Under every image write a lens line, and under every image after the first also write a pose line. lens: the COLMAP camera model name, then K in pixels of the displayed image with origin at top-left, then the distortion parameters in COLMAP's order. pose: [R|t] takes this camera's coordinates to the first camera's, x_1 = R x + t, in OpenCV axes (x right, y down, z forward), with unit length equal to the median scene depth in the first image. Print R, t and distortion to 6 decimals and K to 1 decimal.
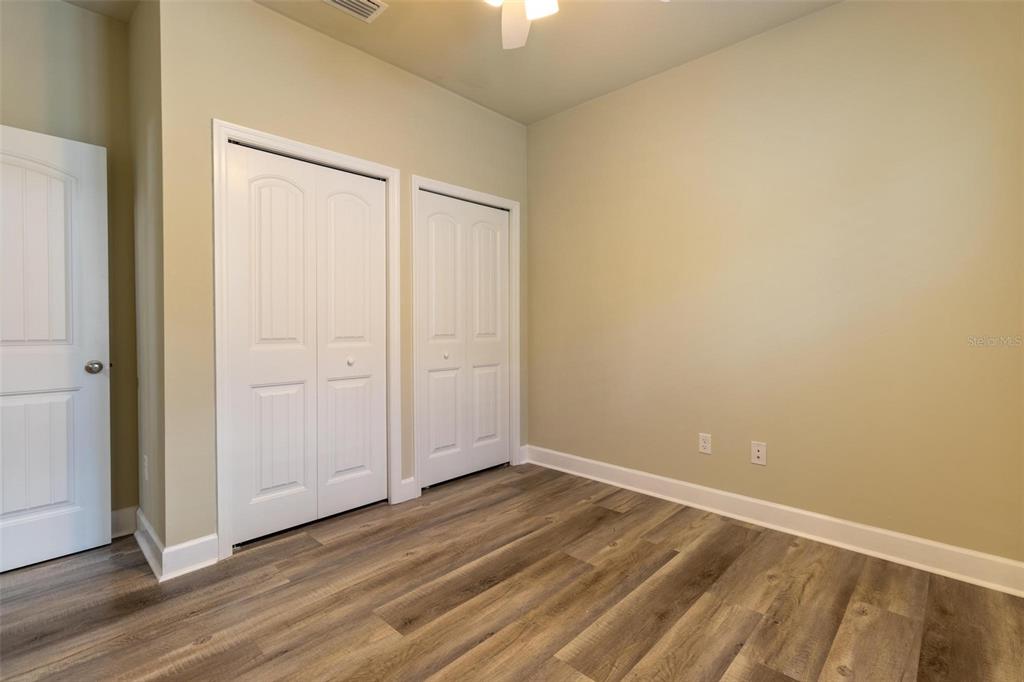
lens RADIAL K [[471.3, 0, 511.6], [0, 471.3, 334.6], [0, 0, 1]] dist [0.000413, 0.001667]
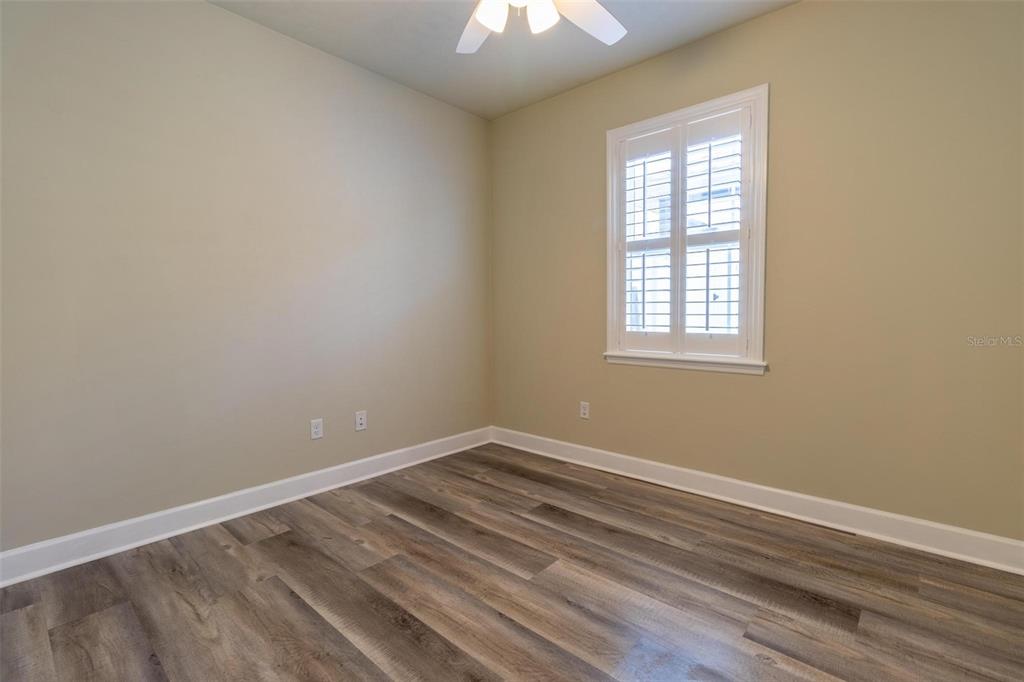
lens RADIAL K [[471.3, 0, 522.1], [0, 471.3, 336.3], [0, 0, 1]] dist [0.000413, 0.001667]
pose [[-0.040776, -0.050788, 0.997877, -0.753173], [0.030145, 0.998190, 0.052035, -0.012369], [-0.998713, 0.032202, -0.039171, 0.711776]]
